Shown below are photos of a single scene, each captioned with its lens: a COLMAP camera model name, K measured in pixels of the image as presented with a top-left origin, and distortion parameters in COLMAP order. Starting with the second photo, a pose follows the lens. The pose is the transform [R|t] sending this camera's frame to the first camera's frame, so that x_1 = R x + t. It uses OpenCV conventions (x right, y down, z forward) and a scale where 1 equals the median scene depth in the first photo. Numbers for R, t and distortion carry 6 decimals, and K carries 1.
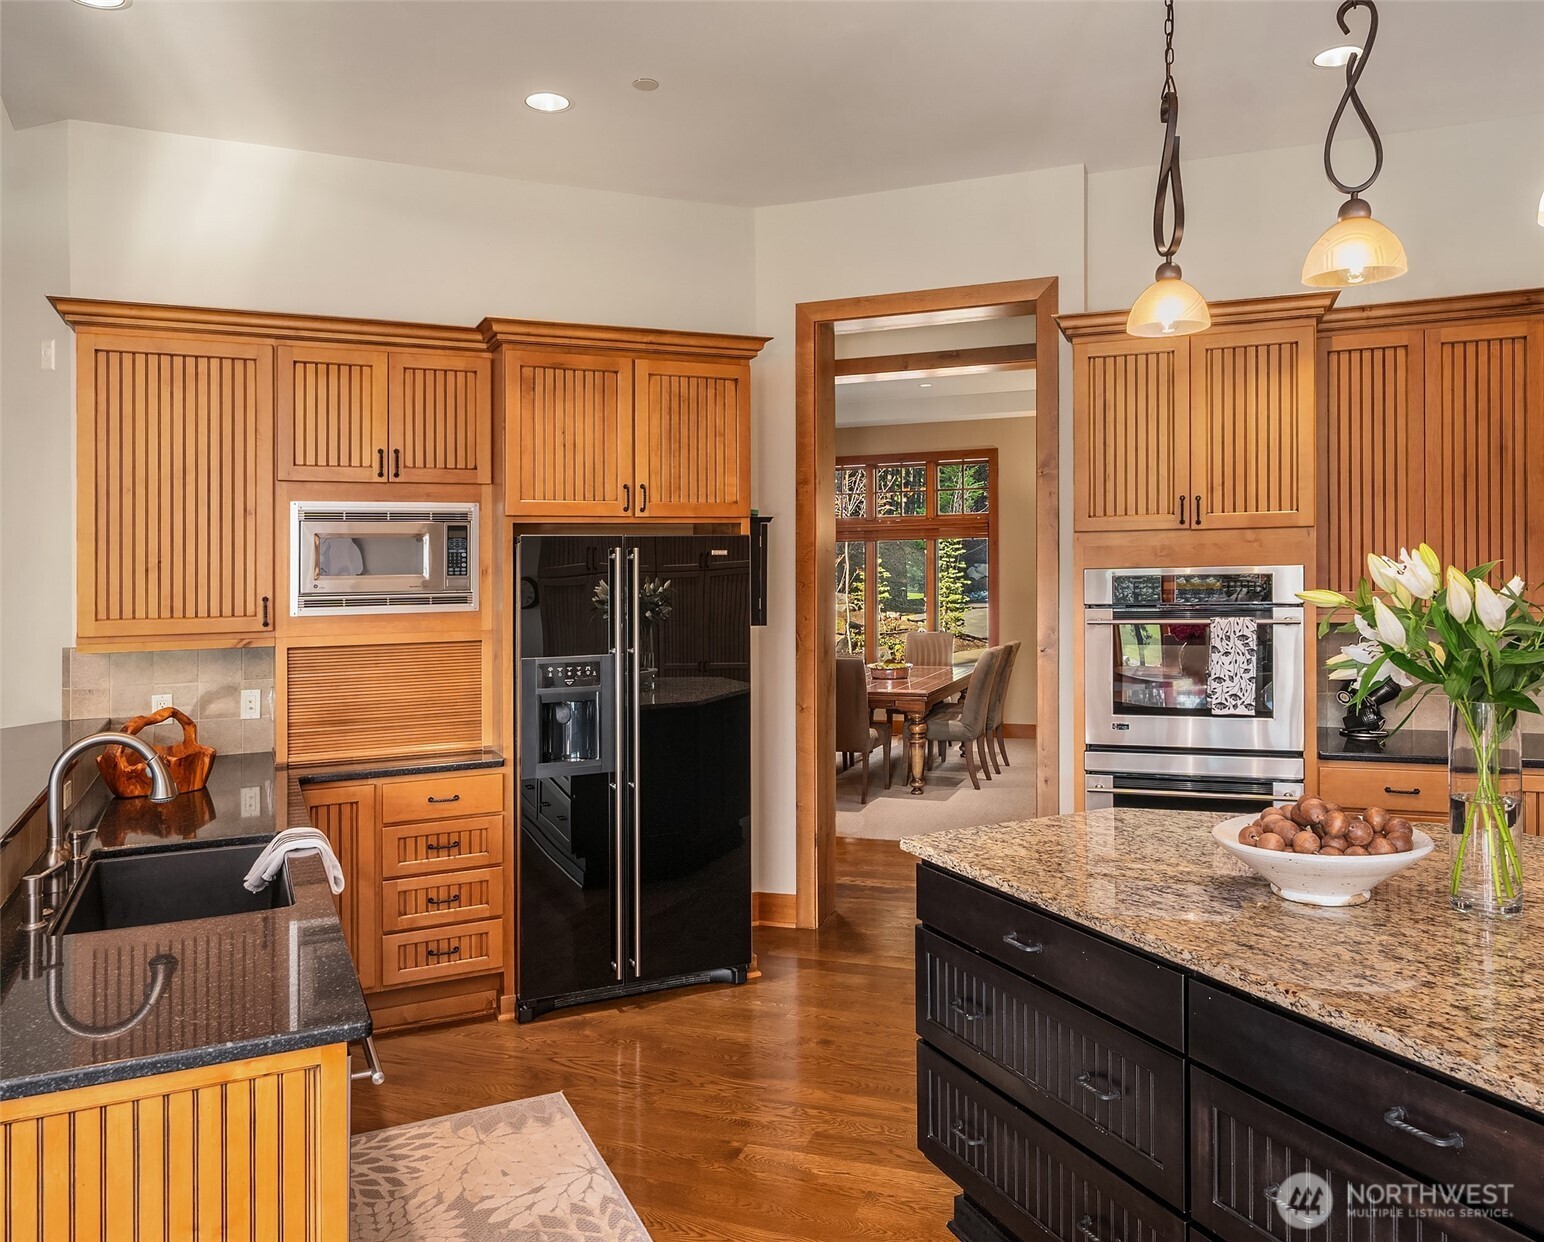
lens RADIAL K [[1151.0, 0, 773.9], [0, 1151.0, 562.3], [0, 0, 1]] dist [-0.001451, 0.000841]
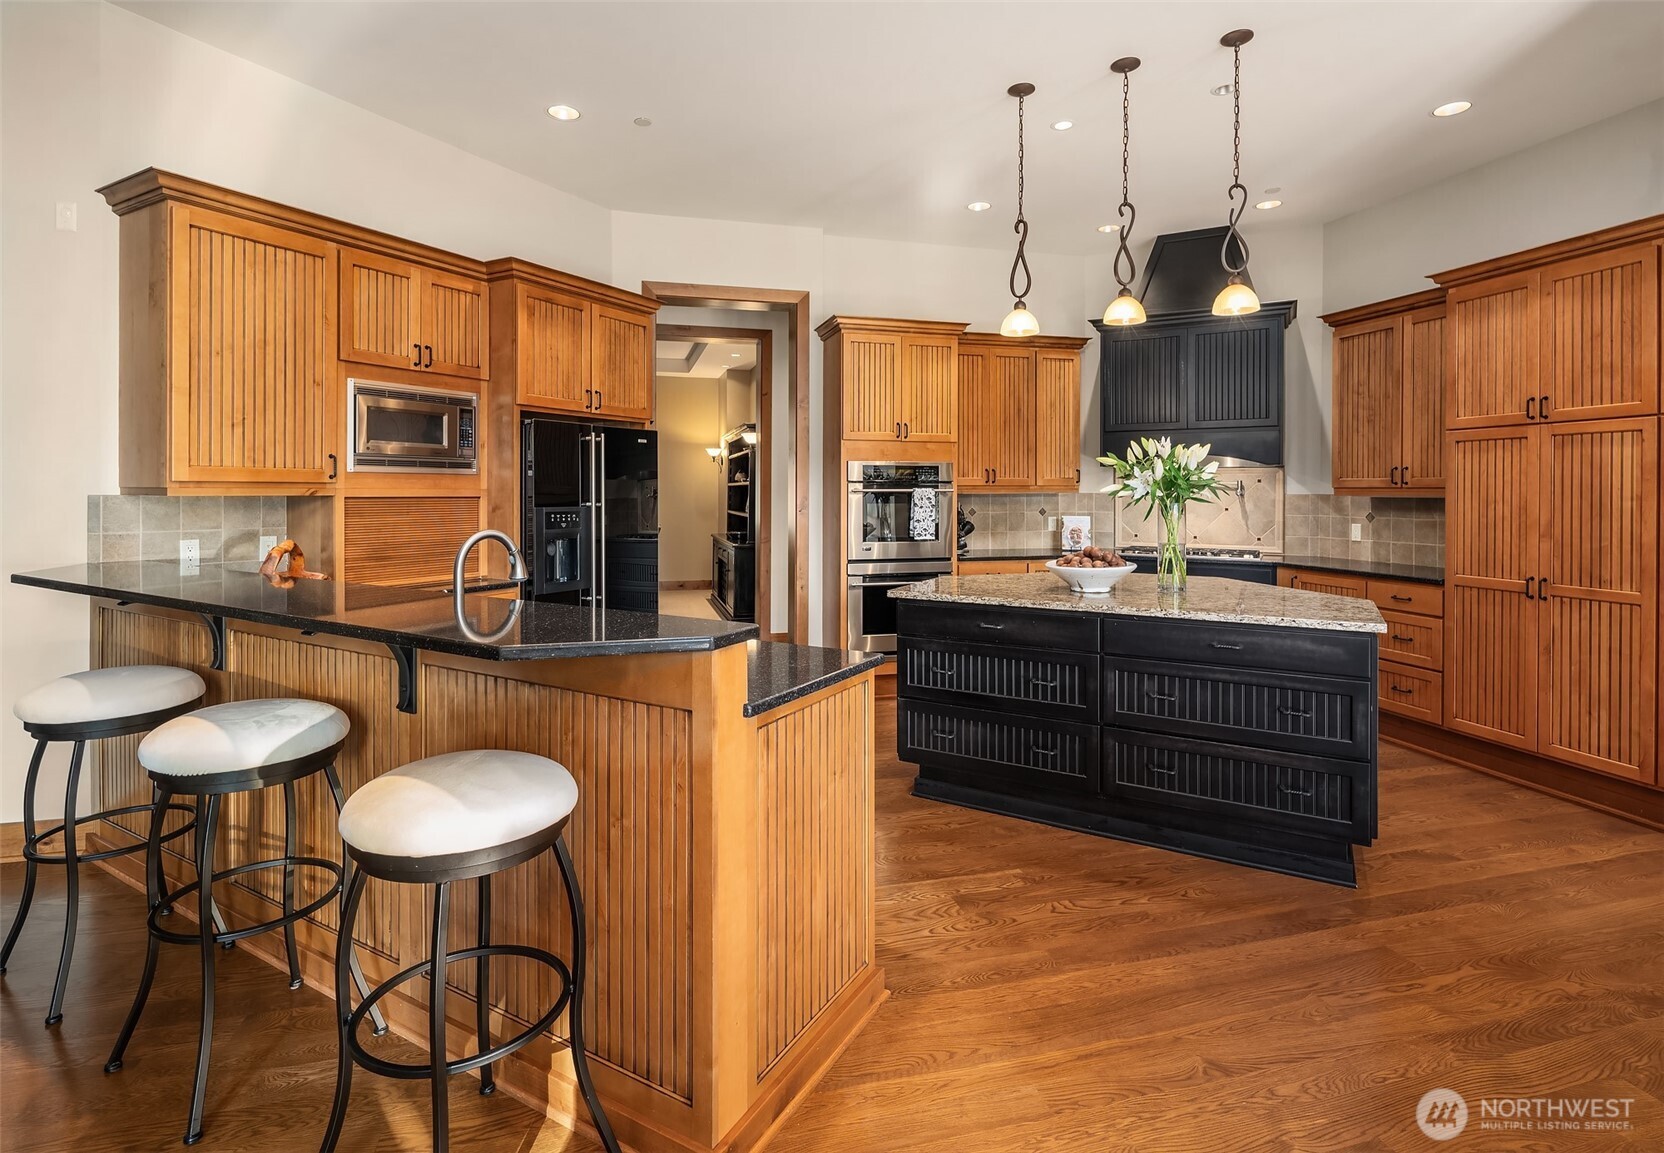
lens RADIAL K [[817.4, 0, 830.6], [0, 817.4, 489.7], [0, 0, 1]] dist [0.000366, 0.000032]
pose [[0.816743, 0.019149, 0.576683, -0.494959], [-0.019953, 0.999789, -0.004940, 0.059508], [-0.576656, -0.007472, 0.816953, -0.008212]]
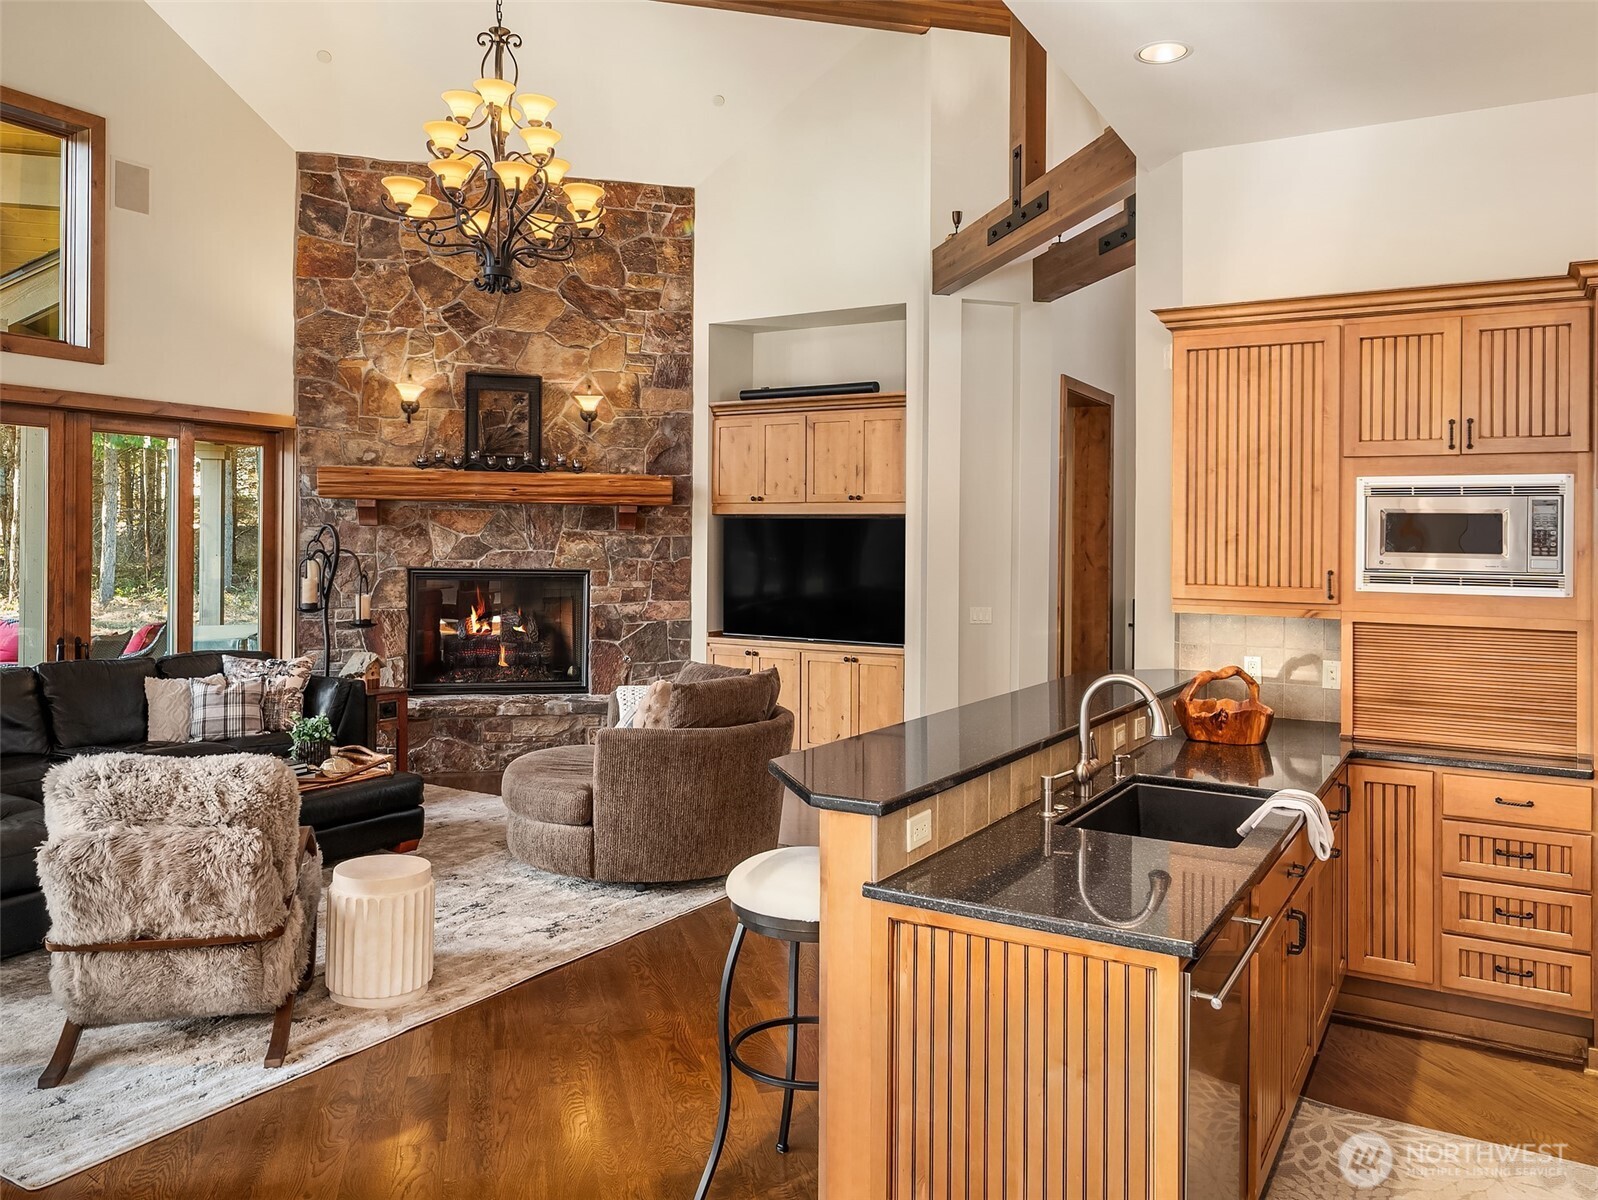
lens RADIAL K [[1196.0, 0, 799.0], [0, 1196.0, 532.2], [0, 0, 1]] dist [0.004129, -0.002809]
pose [[0.563587, 0.016799, -0.825886, 0.170716], [-0.017244, 0.999815, 0.008570, -0.005152], [0.825877, 0.009412, 0.563772, 0.003350]]
